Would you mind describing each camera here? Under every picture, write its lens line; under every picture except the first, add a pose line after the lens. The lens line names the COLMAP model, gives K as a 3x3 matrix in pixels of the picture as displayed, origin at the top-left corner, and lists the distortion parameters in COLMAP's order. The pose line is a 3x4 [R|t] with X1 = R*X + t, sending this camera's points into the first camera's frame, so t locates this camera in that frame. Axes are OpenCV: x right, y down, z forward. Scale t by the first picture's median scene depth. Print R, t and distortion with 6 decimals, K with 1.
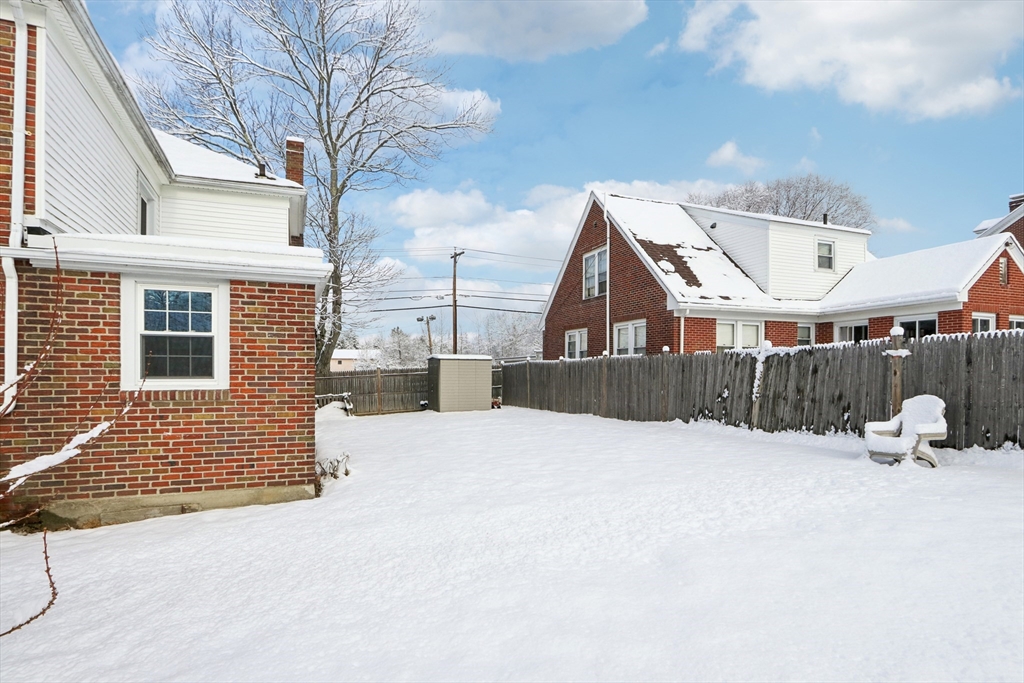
lens RADIAL K [[521.6, 0, 500.8], [0, 521.6, 364.8], [0, 0, 1]] dist [-0.006330, -0.000690]
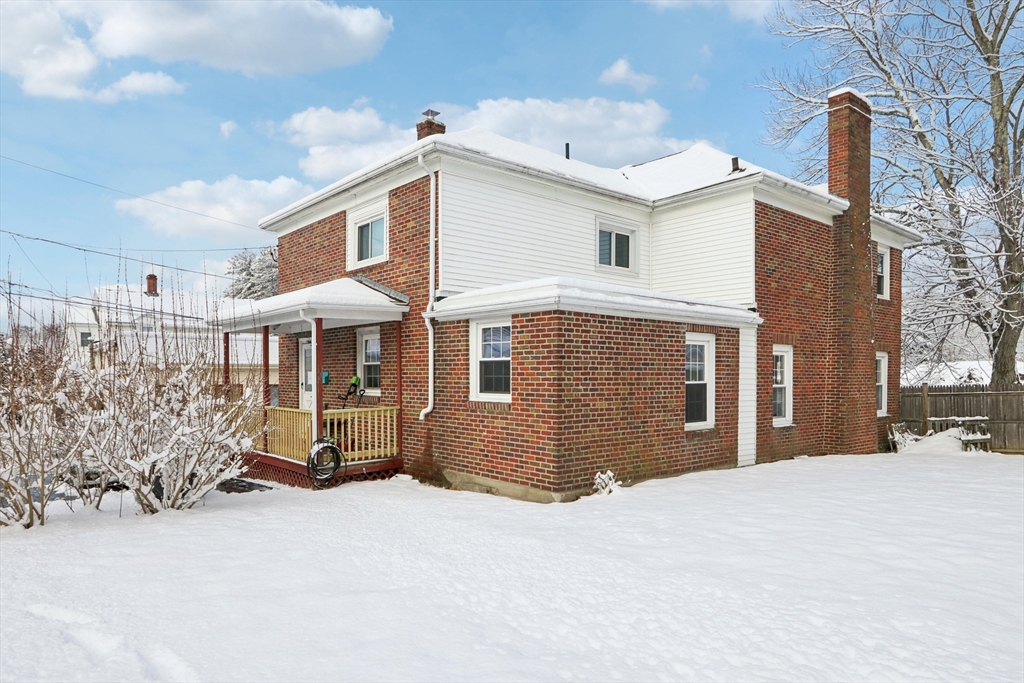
lens RADIAL K [[653.3, 0, 503.0], [0, 653.3, 383.1], [0, 0, 1]] dist [-0.026156, 0.001346]
pose [[0.298109, 0.012577, -0.954449, 1.016392], [0.010453, 0.999810, 0.016440, -0.027534], [0.954475, -0.014878, 0.297921, 0.542562]]
